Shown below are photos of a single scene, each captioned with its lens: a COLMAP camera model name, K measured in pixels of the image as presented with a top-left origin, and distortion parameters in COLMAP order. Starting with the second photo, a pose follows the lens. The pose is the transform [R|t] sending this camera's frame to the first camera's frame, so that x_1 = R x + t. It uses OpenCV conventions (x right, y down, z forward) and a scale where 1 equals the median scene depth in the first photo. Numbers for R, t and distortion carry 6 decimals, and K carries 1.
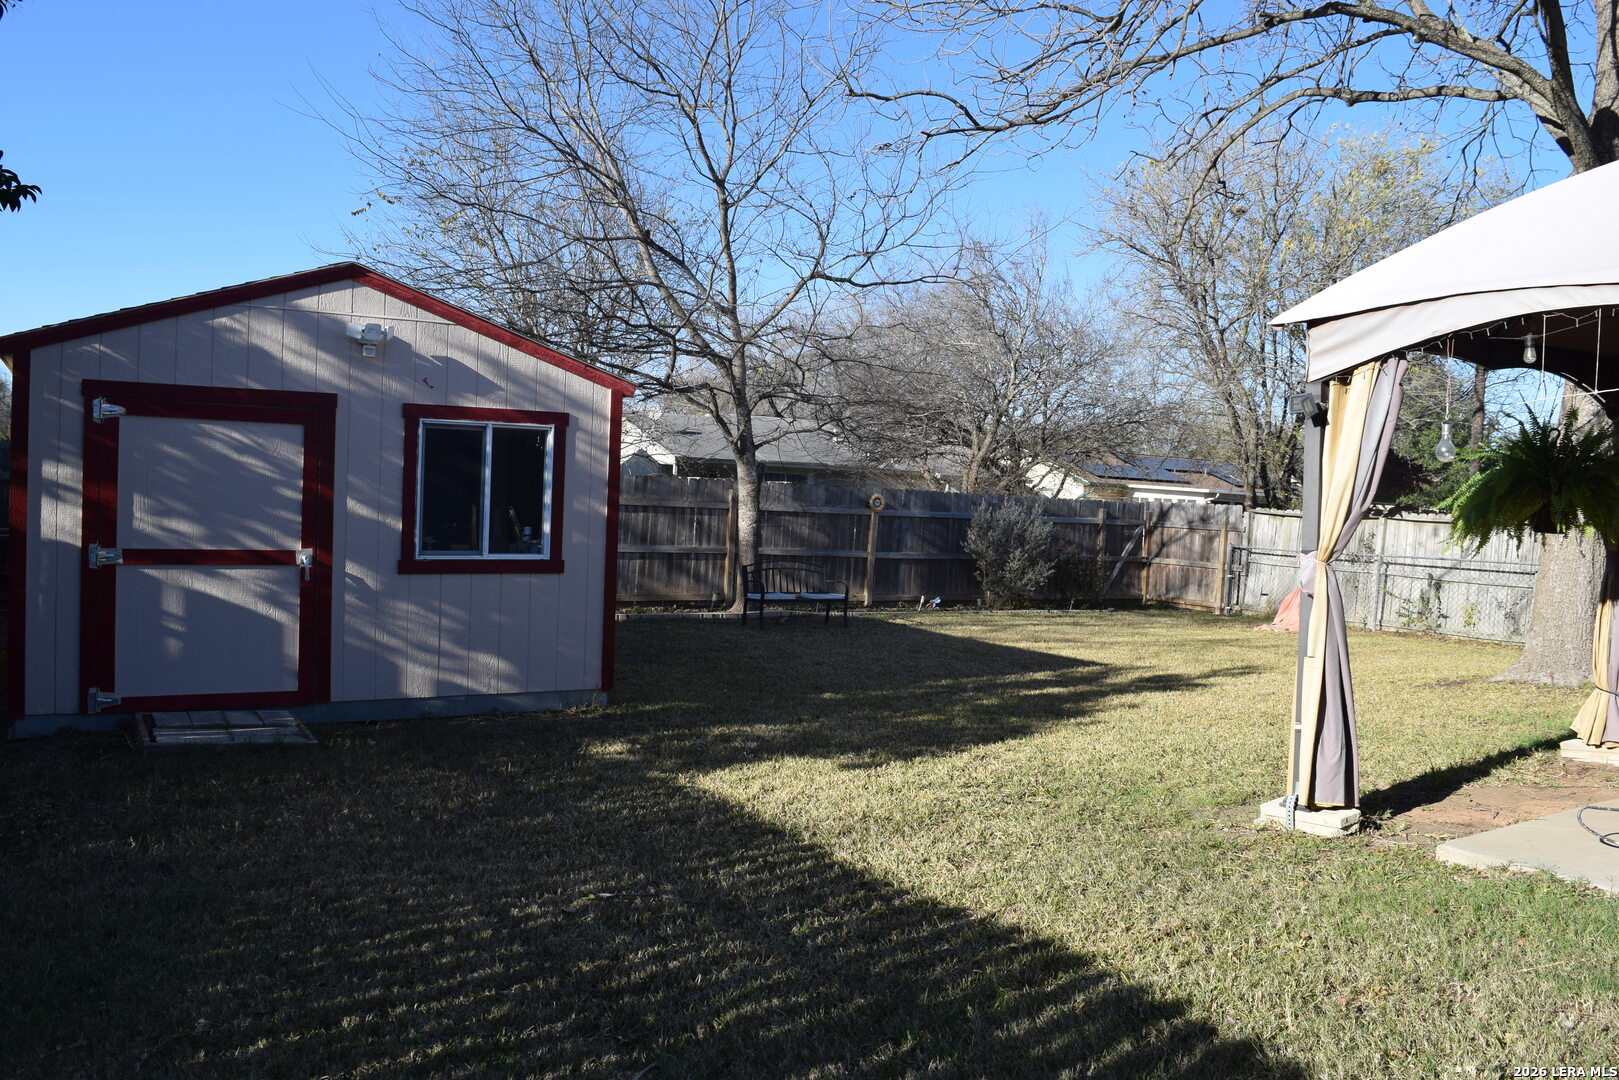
lens RADIAL K [[1278.6, 0, 809.5], [0, 1278.6, 517.6], [0, 0, 1]] dist [-0.090887, 0.012430]
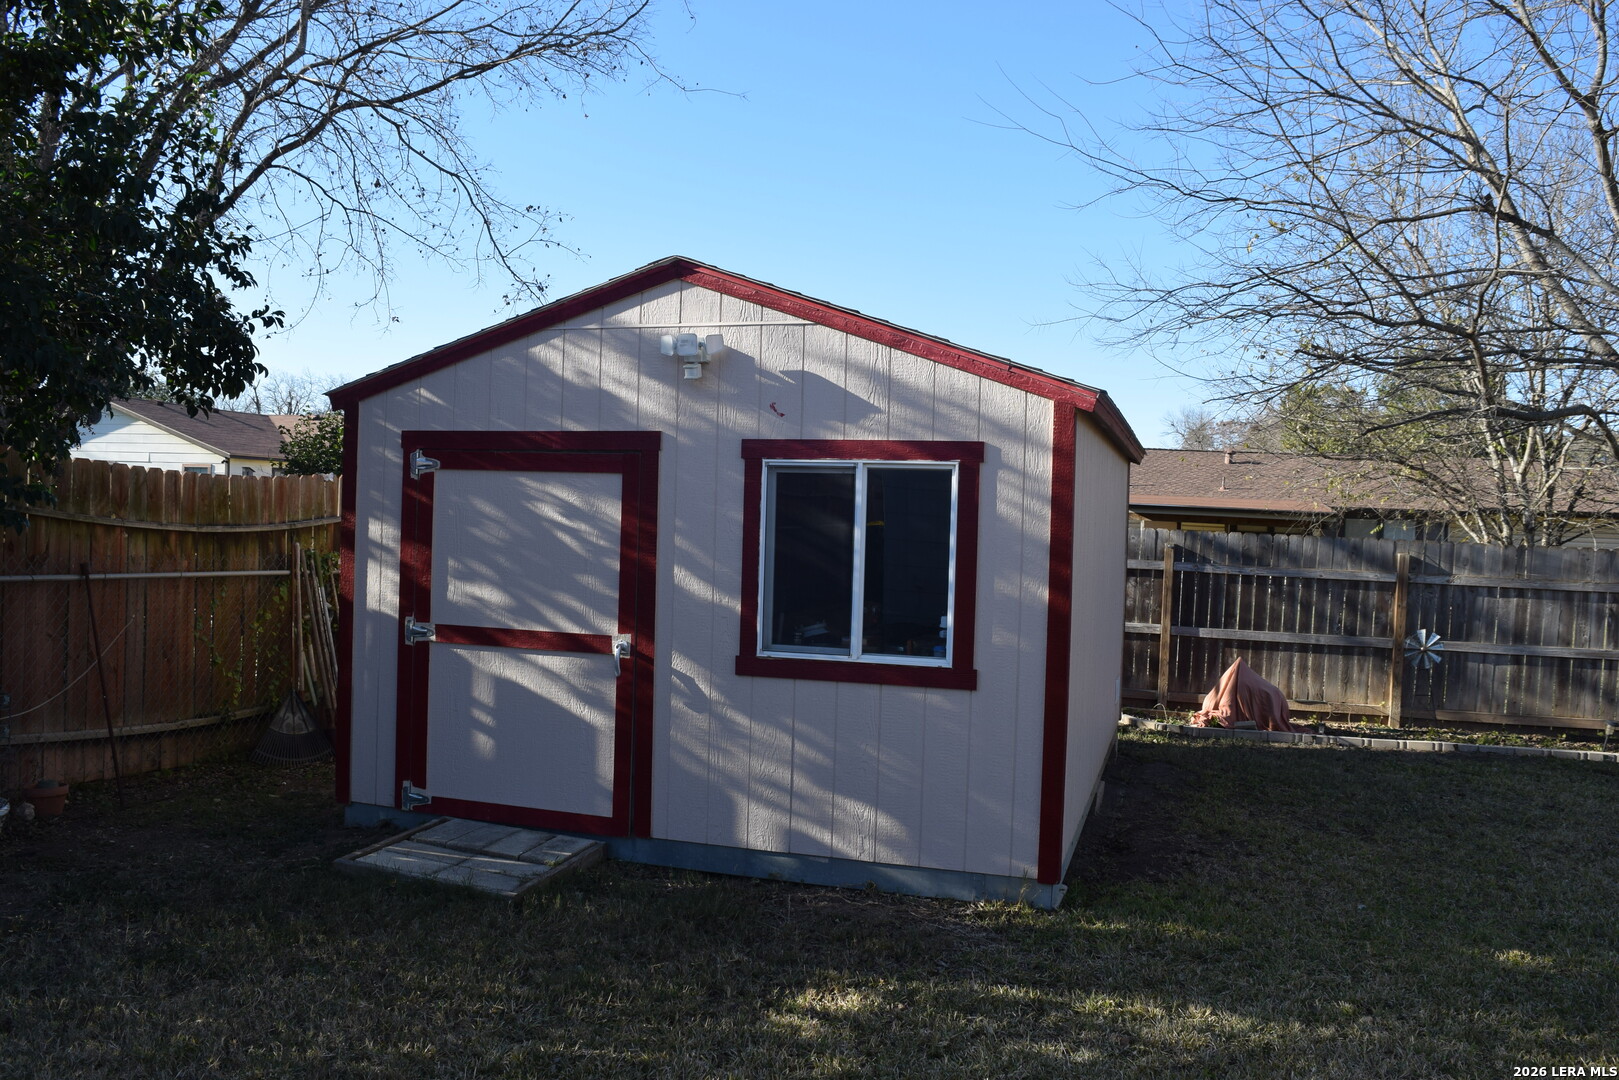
lens RADIAL K [[1278.6, 0, 809.5], [0, 1278.6, 517.6], [0, 0, 1]] dist [-0.090887, 0.012430]
pose [[0.667587, -0.019388, -0.744280, 0.245688], [-0.025322, 0.998491, -0.048723, -0.010688], [0.744101, 0.051373, 0.666088, 0.535243]]
